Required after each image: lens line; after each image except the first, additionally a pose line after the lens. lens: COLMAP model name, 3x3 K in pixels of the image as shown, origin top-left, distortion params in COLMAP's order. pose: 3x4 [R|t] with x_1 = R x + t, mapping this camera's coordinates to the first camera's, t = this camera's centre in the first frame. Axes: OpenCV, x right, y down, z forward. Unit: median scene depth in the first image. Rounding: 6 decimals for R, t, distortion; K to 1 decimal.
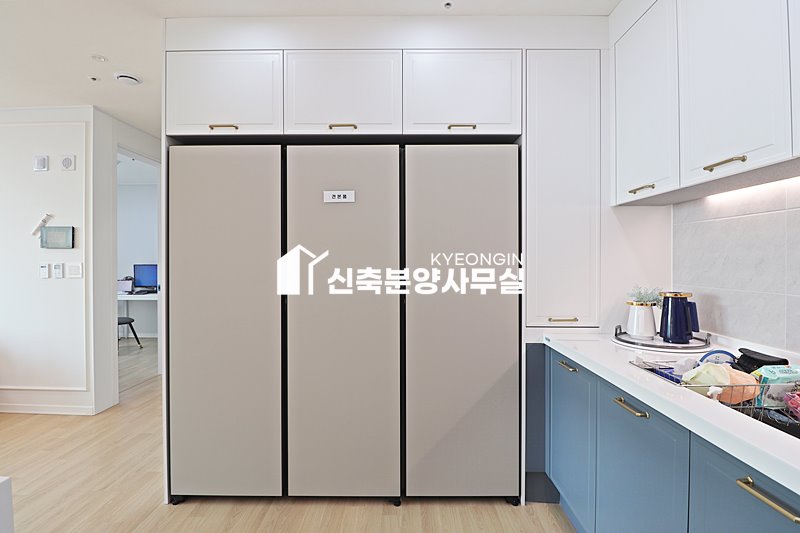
lens RADIAL K [[372.7, 0, 403.9], [0, 372.7, 262.4], [0, 0, 1]] dist [-0.000546, -0.014192]
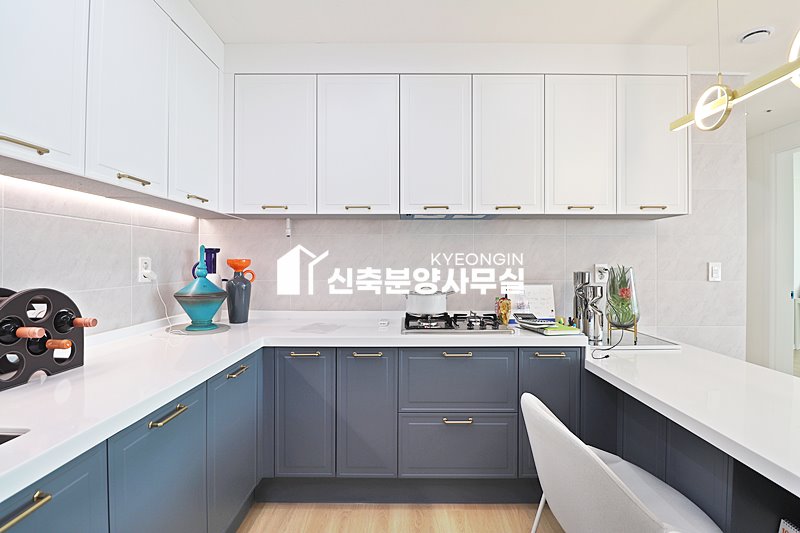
lens RADIAL K [[372.7, 0, 403.9], [0, 372.7, 262.4], [0, 0, 1]] dist [-0.000546, -0.014192]
pose [[-0.999964, -0.005293, -0.006614, 0.014623], [-0.005329, 0.999971, 0.005484, -0.013472], [0.006584, 0.005519, -0.999963, 2.063635]]
